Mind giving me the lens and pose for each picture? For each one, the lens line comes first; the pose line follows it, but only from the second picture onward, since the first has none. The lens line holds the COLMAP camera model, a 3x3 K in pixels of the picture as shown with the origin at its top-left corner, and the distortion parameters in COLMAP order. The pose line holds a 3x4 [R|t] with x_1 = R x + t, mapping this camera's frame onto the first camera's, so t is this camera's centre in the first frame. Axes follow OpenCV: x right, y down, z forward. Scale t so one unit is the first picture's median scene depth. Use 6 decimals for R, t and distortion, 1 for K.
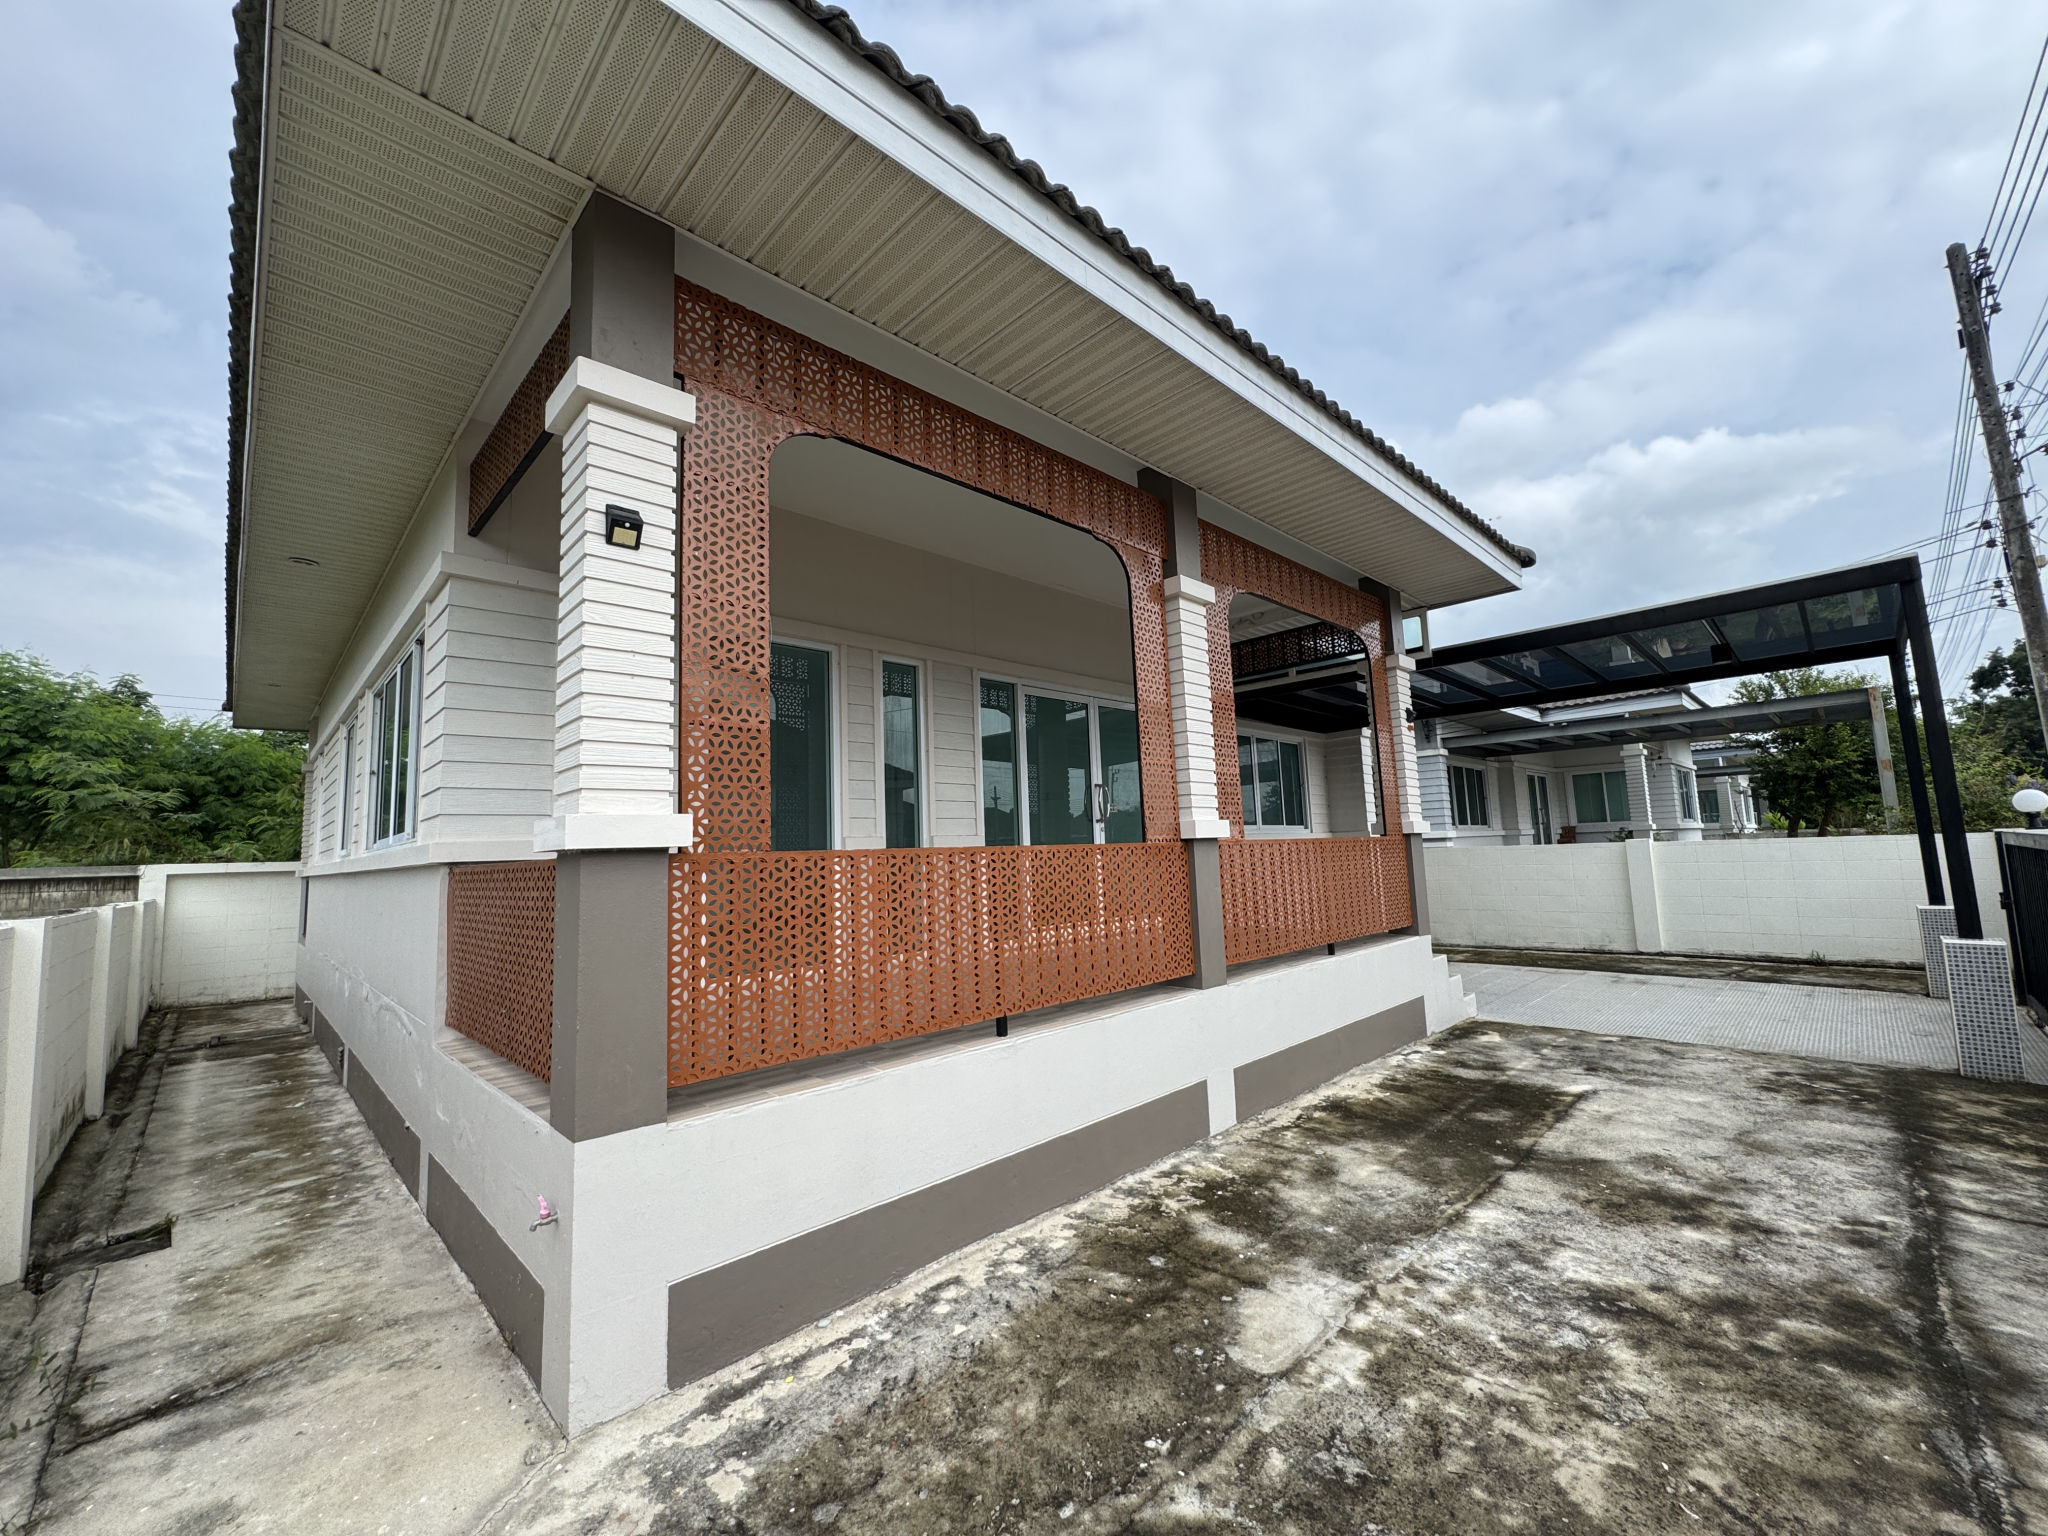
lens RADIAL K [[820.8, 0, 1014.8], [0, 820.8, 769.7], [0, 0, 1]] dist [-0.006535, 0.000518]
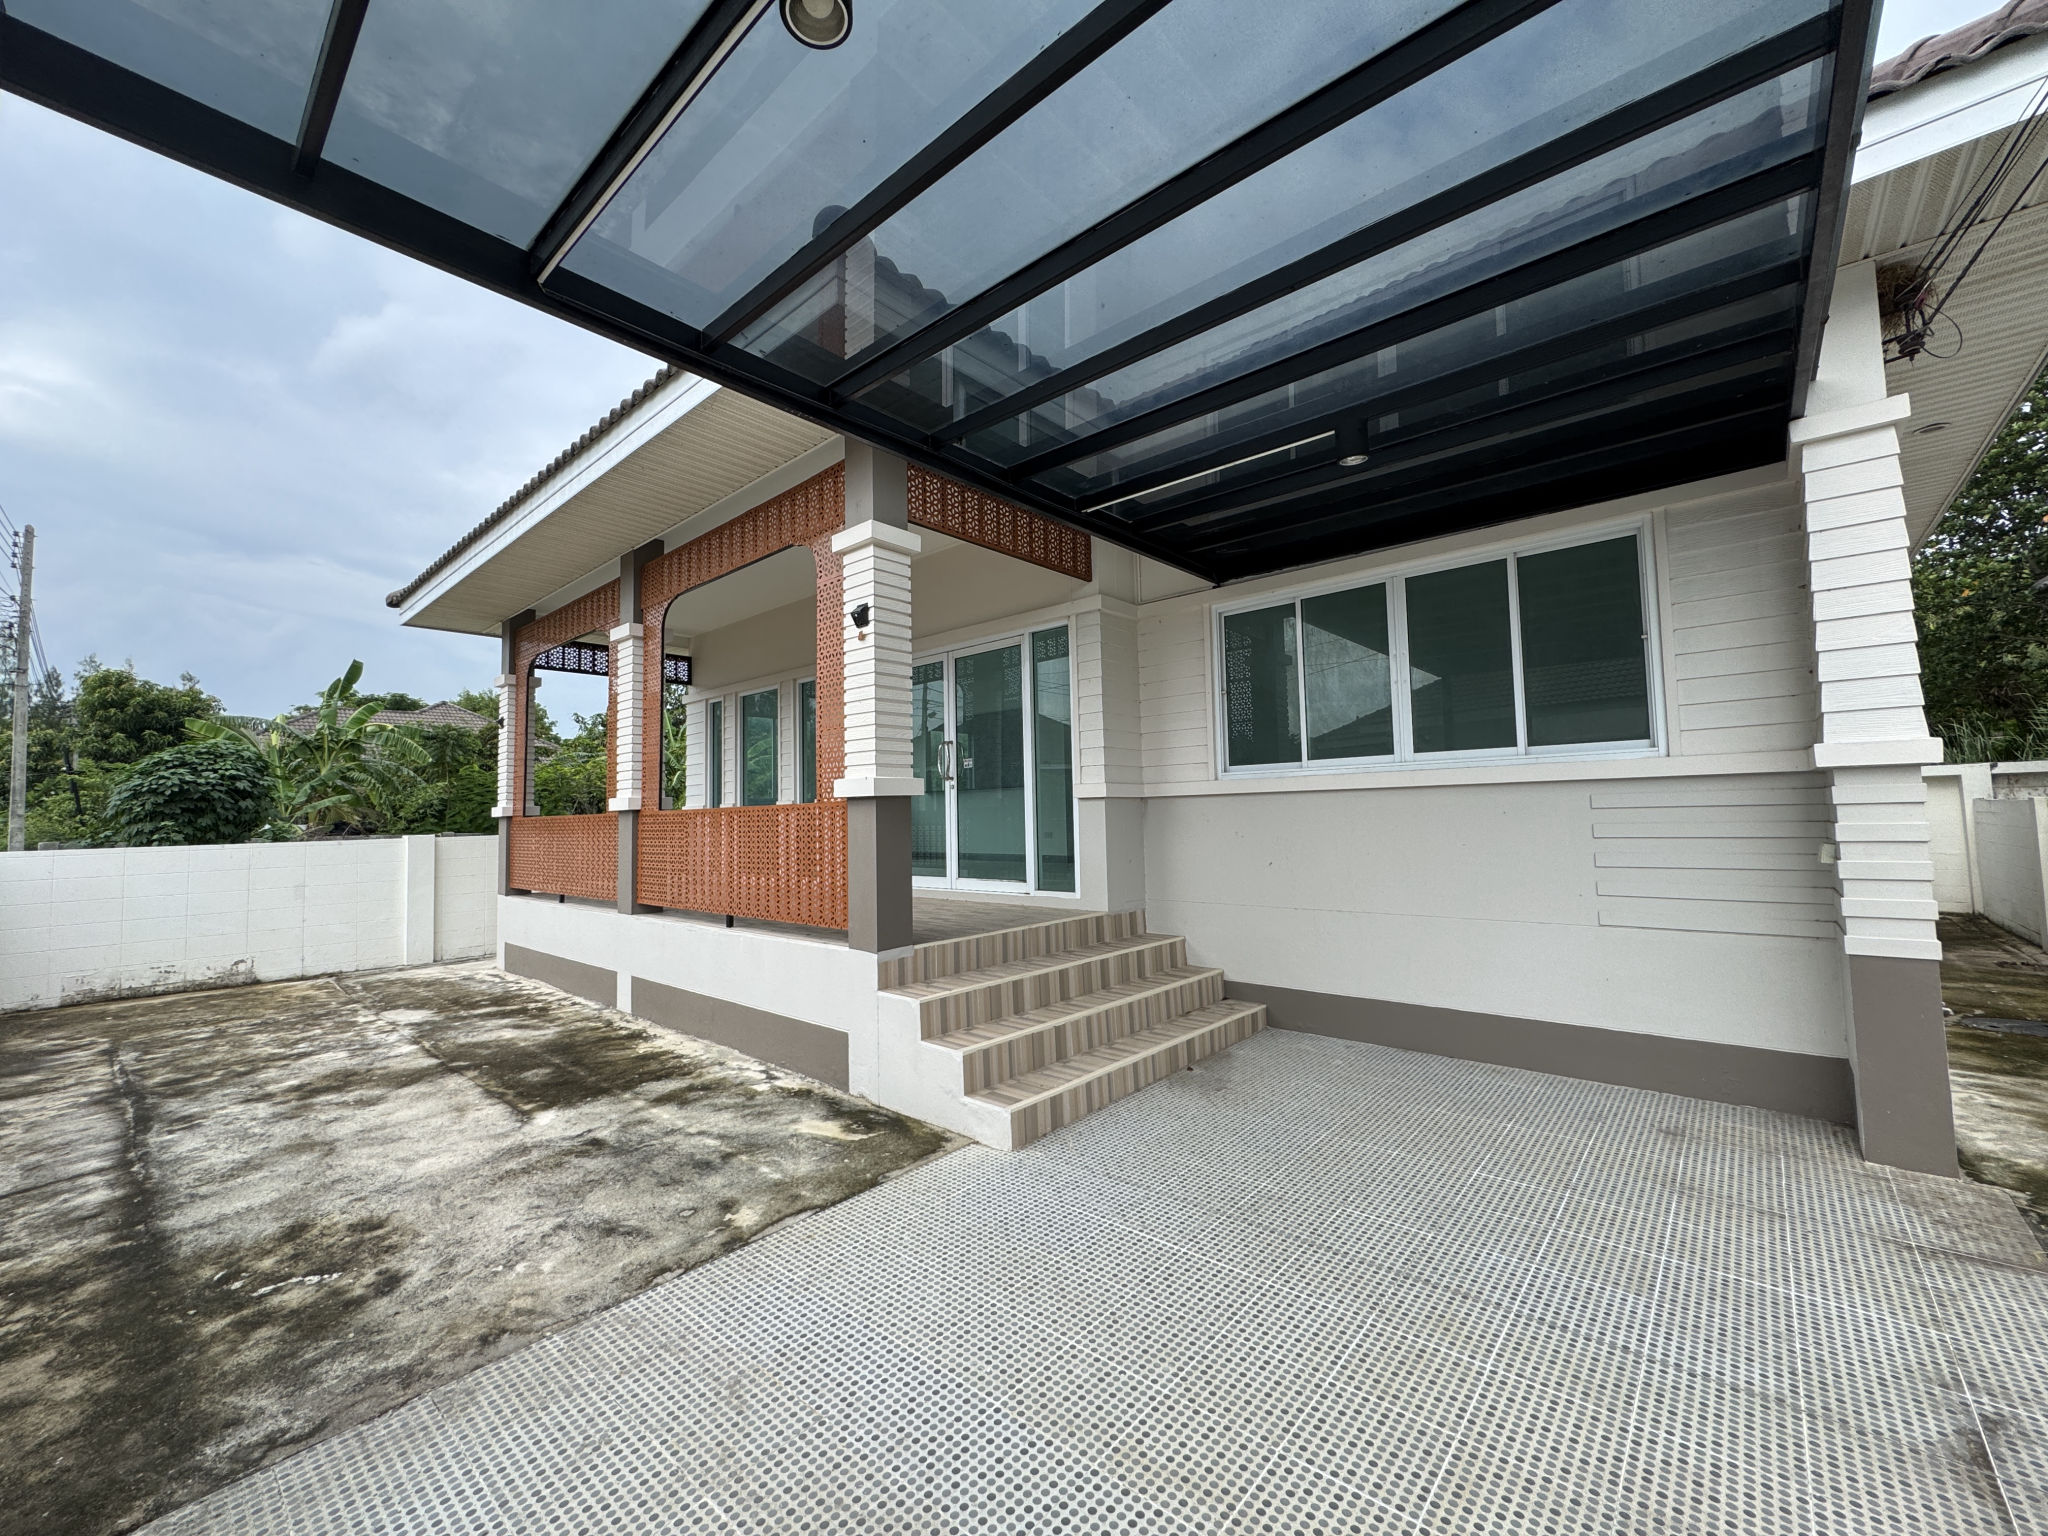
lens RADIAL K [[820.8, 0, 1037.1], [0, 820.8, 767.8], [0, 0, 1]] dist [-0.006535, 0.000518]
pose [[0.081454, -0.023020, -0.996411, 1.800955], [0.124867, 0.992092, -0.012712, 0.125315], [0.988824, -0.123384, 0.083685, 1.687722]]
